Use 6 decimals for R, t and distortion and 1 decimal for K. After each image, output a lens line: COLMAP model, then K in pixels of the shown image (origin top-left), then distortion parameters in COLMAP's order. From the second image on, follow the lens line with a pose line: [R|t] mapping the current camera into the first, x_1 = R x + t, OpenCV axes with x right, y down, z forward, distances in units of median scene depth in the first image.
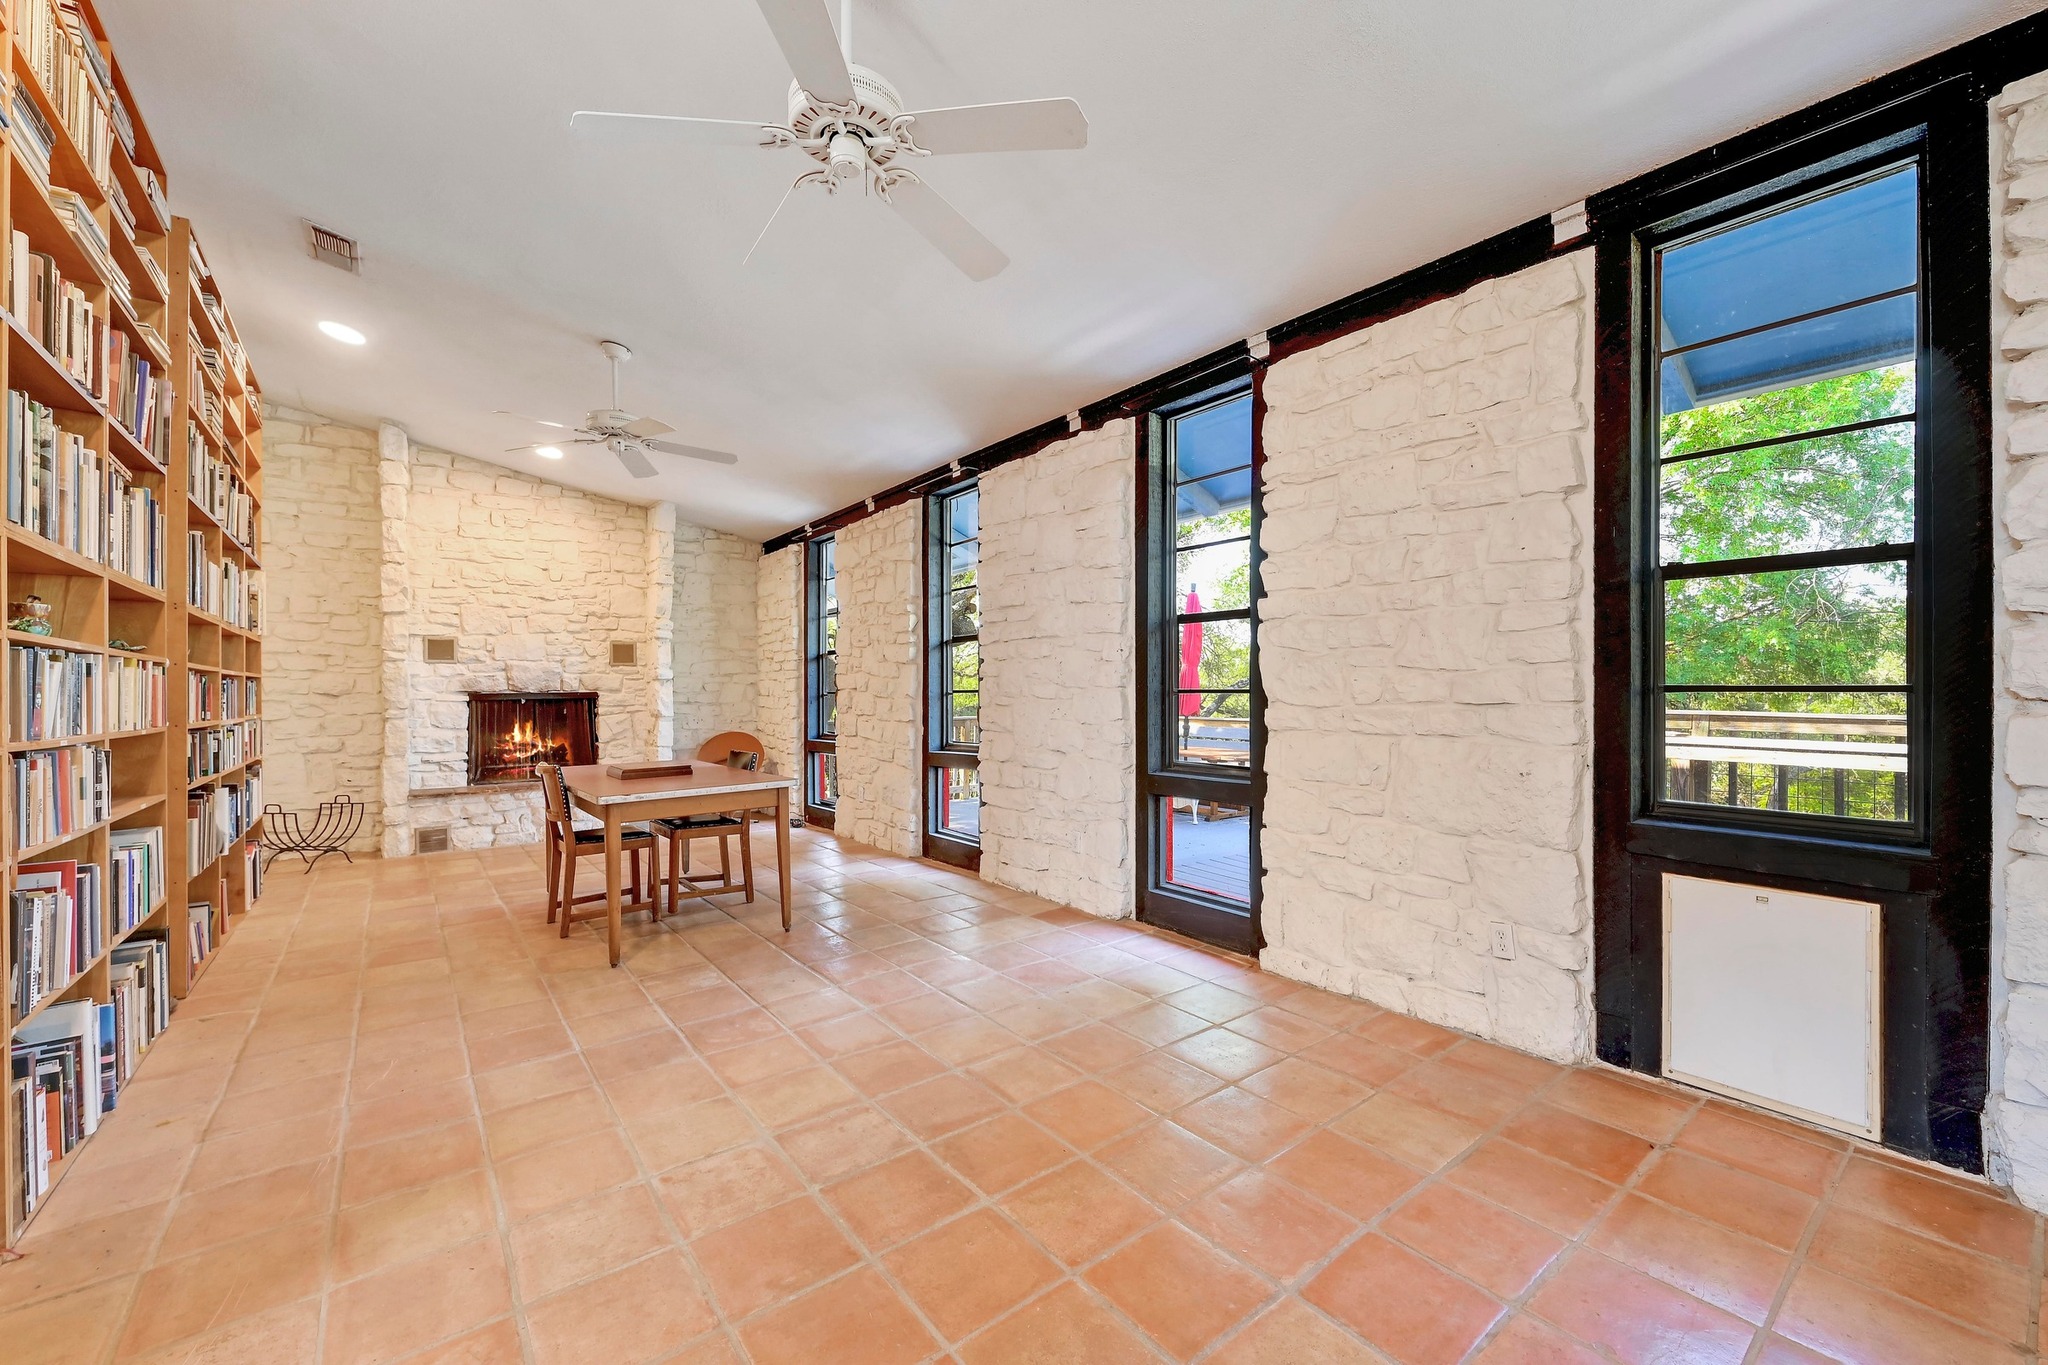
lens RADIAL K [[828.3, 0, 992.5], [0, 828.3, 690.5], [0, 0, 1]] dist [-0.003447, 0.000863]
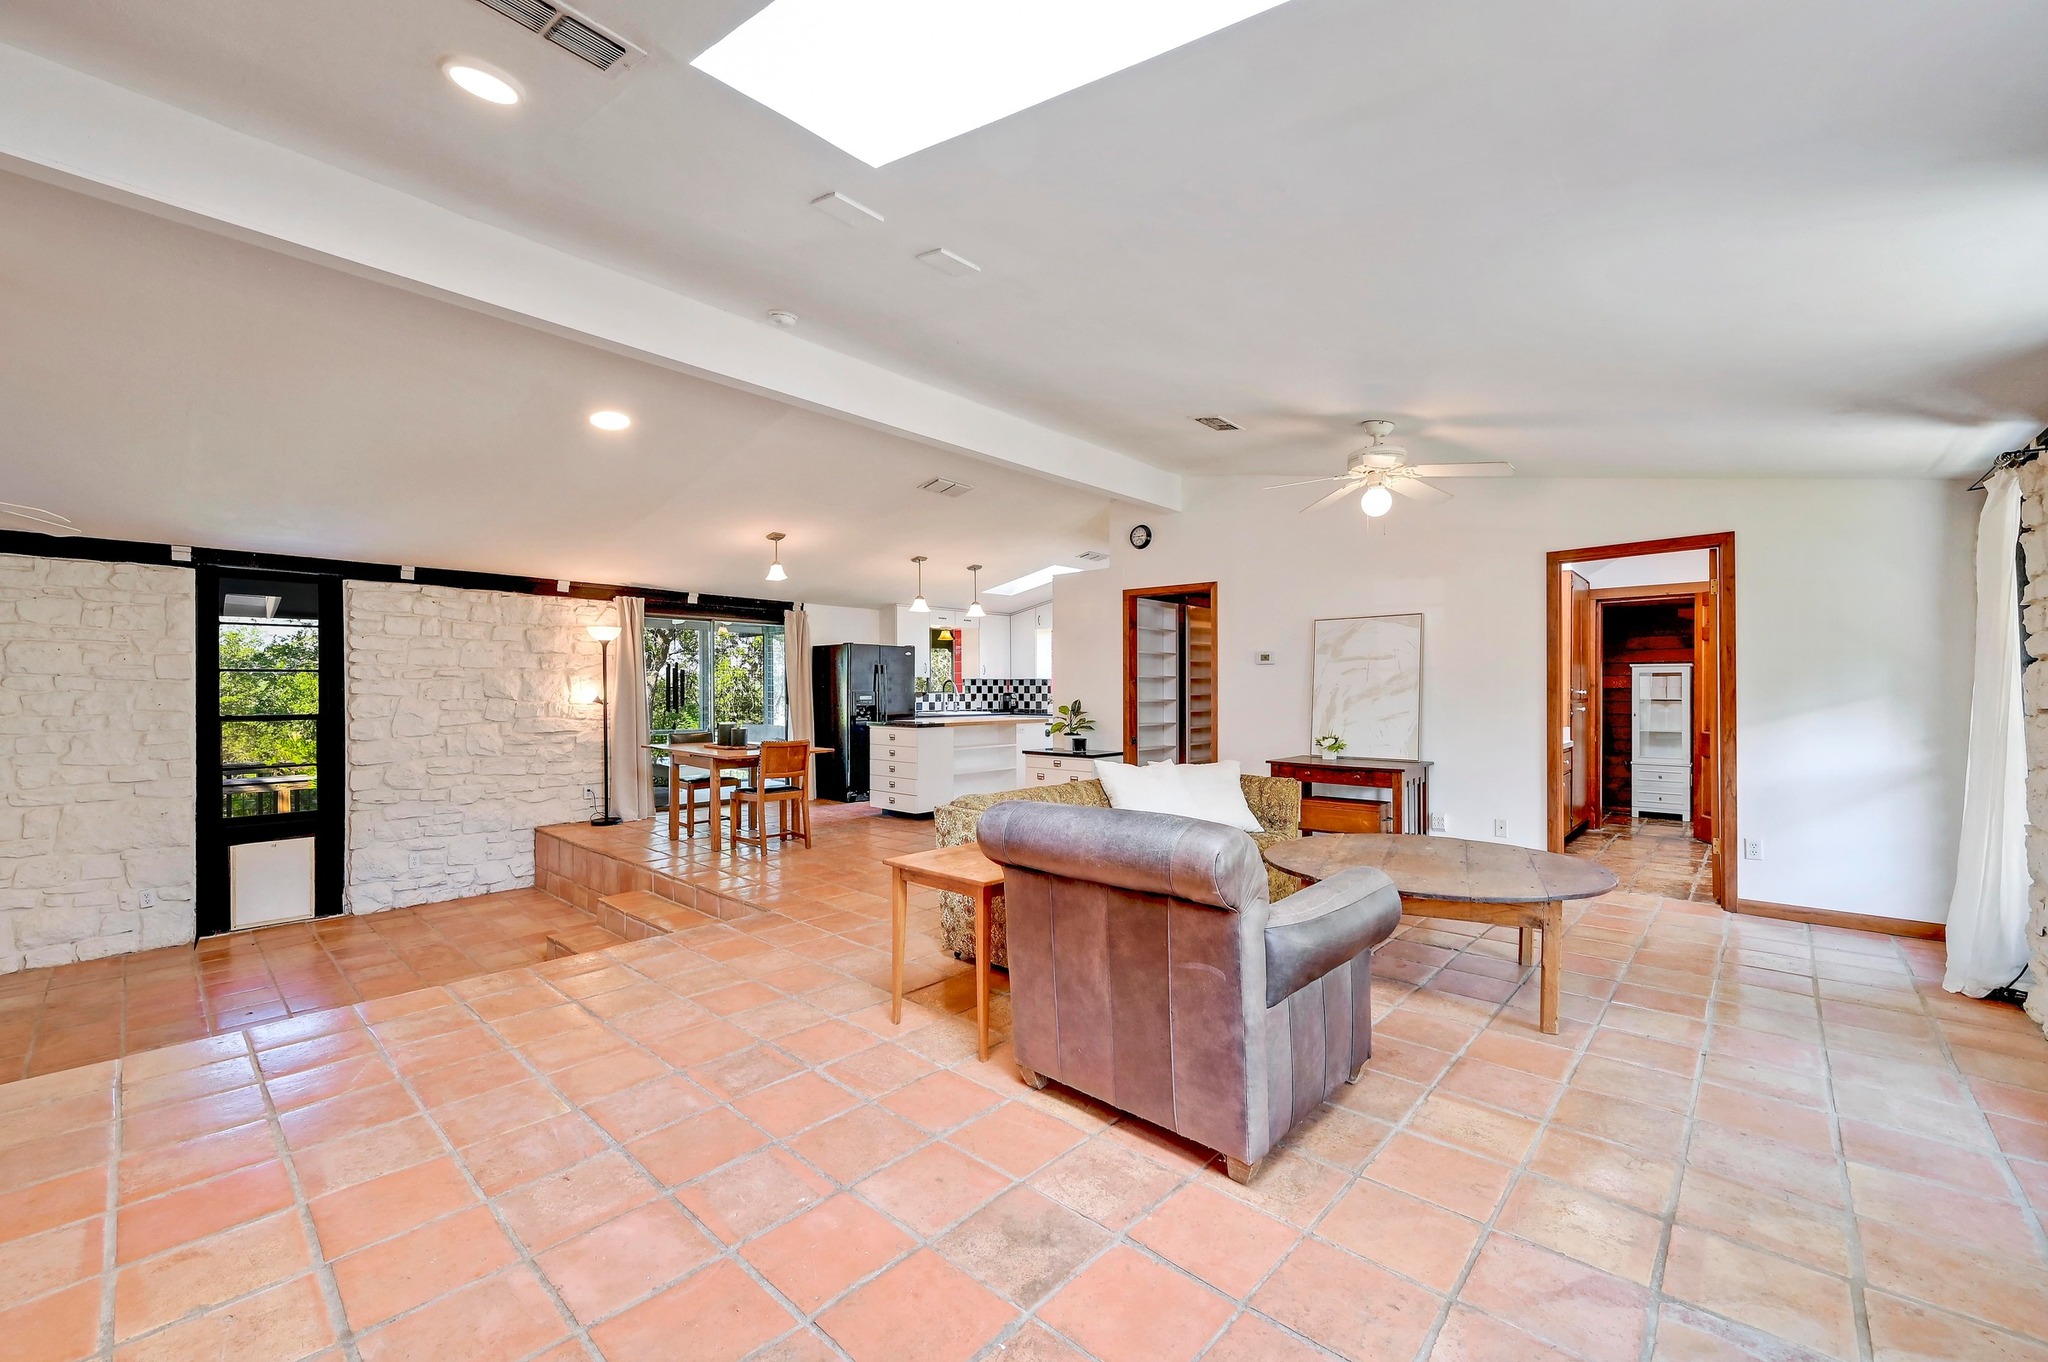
lens RADIAL K [[822.0, 0, 1033.9], [0, 822.0, 685.2], [0, 0, 1]] dist [-0.000639, -0.000240]
pose [[-0.191950, -0.001007, 0.981404, -1.502210], [0.001861, 0.999997, 0.001390, -0.184106], [-0.981403, 0.002093, -0.191948, -0.628949]]
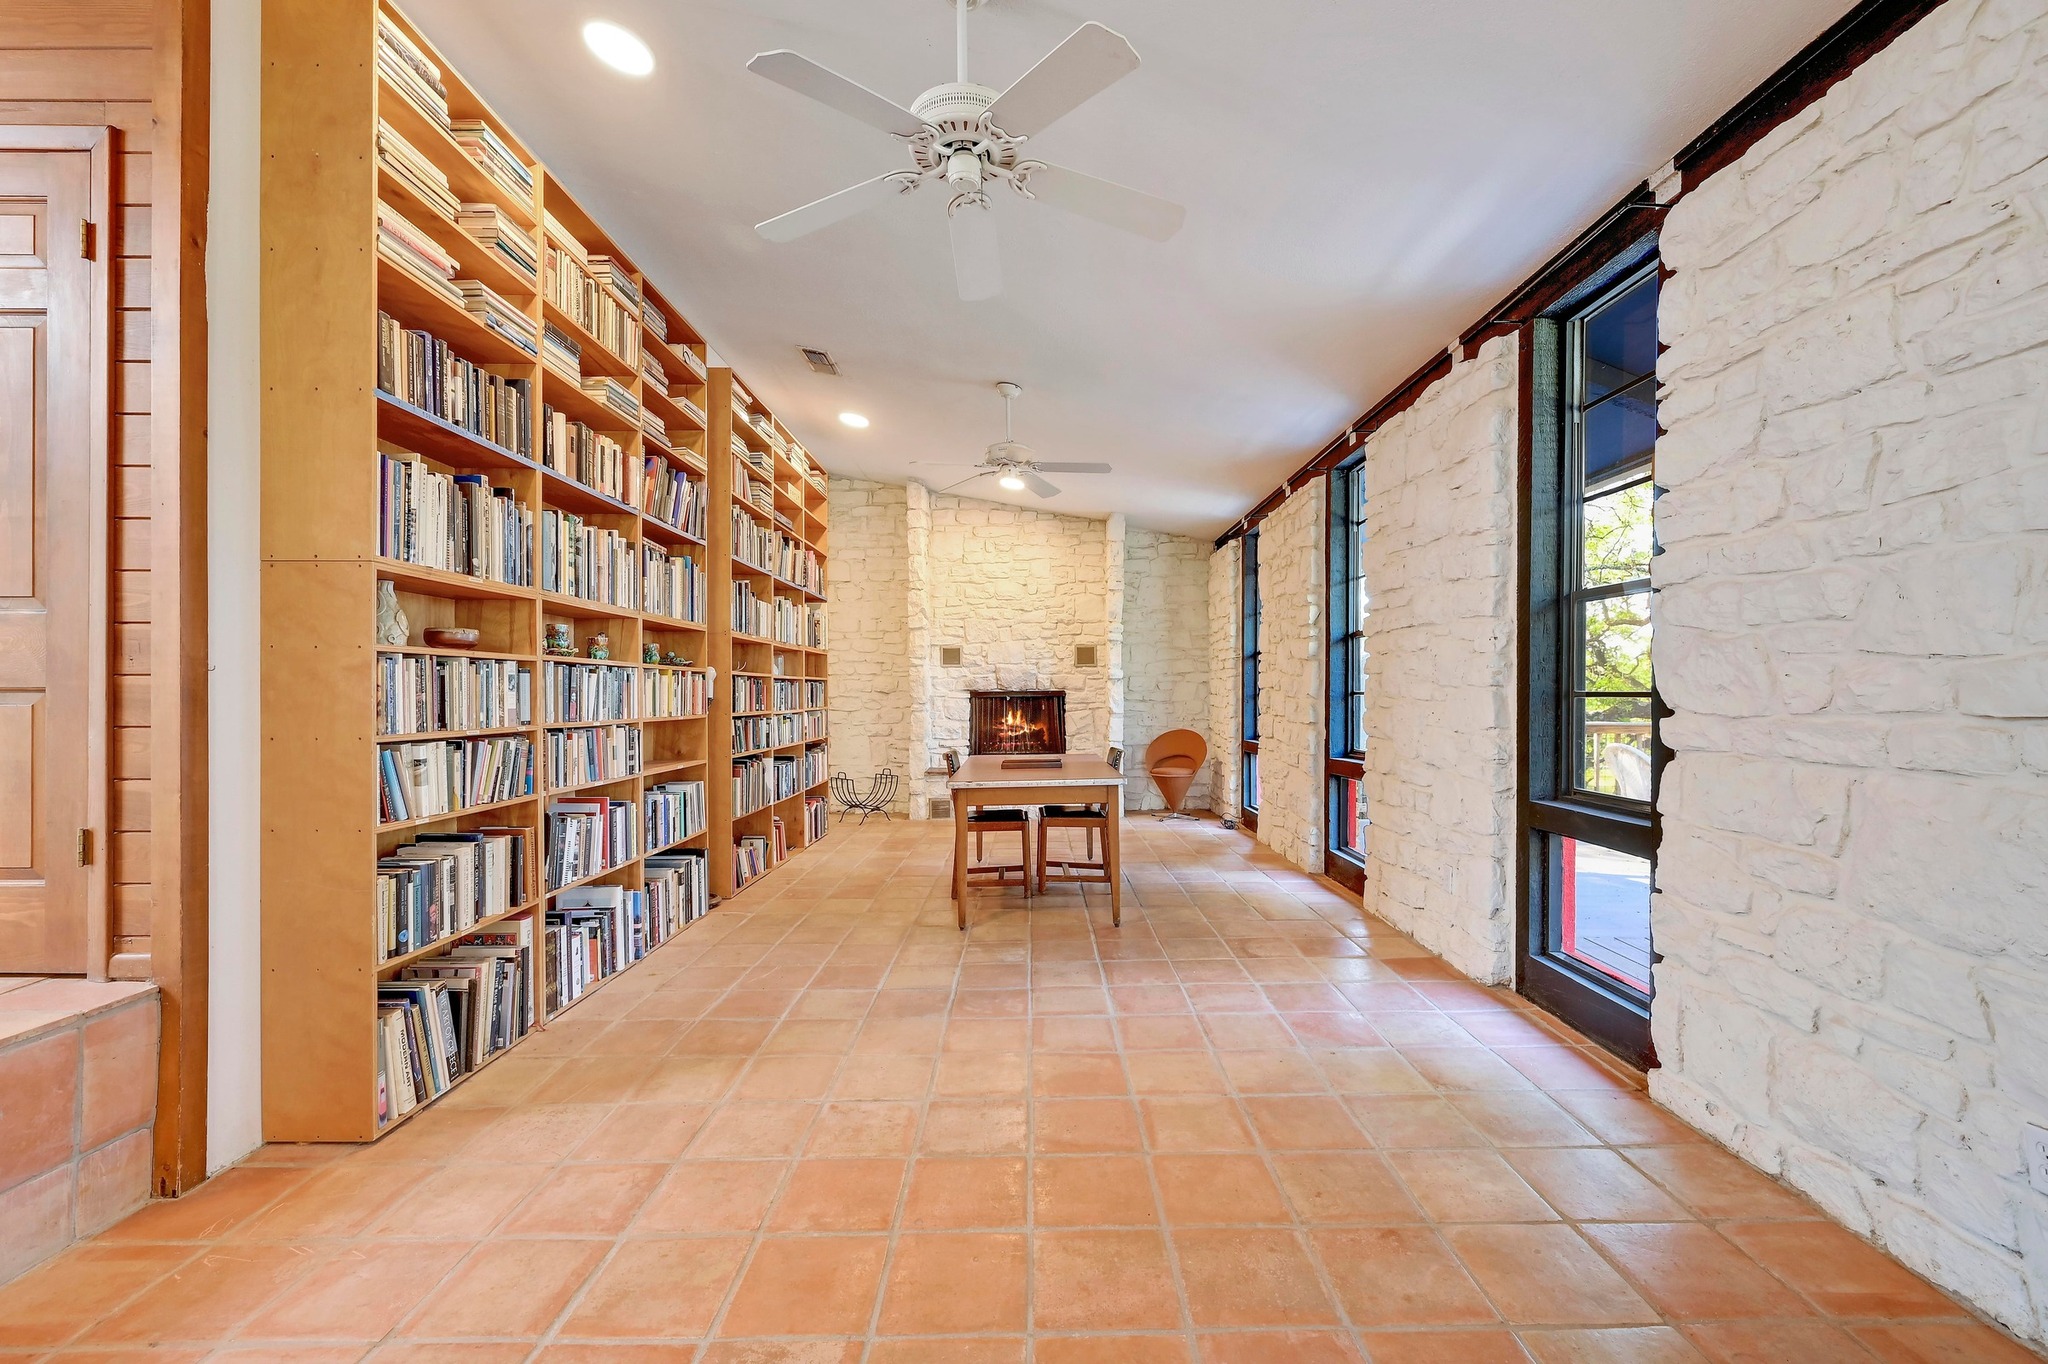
lens RADIAL K [[828.3, 0, 1008.7], [0, 828.3, 695.6], [0, 0, 1]] dist [-0.003447, 0.000863]
pose [[0.793512, 0.004512, -0.608537, 0.347418], [0.001166, 0.999959, 0.008935, -0.003367], [0.608553, -0.007800, 0.793475, 0.148181]]
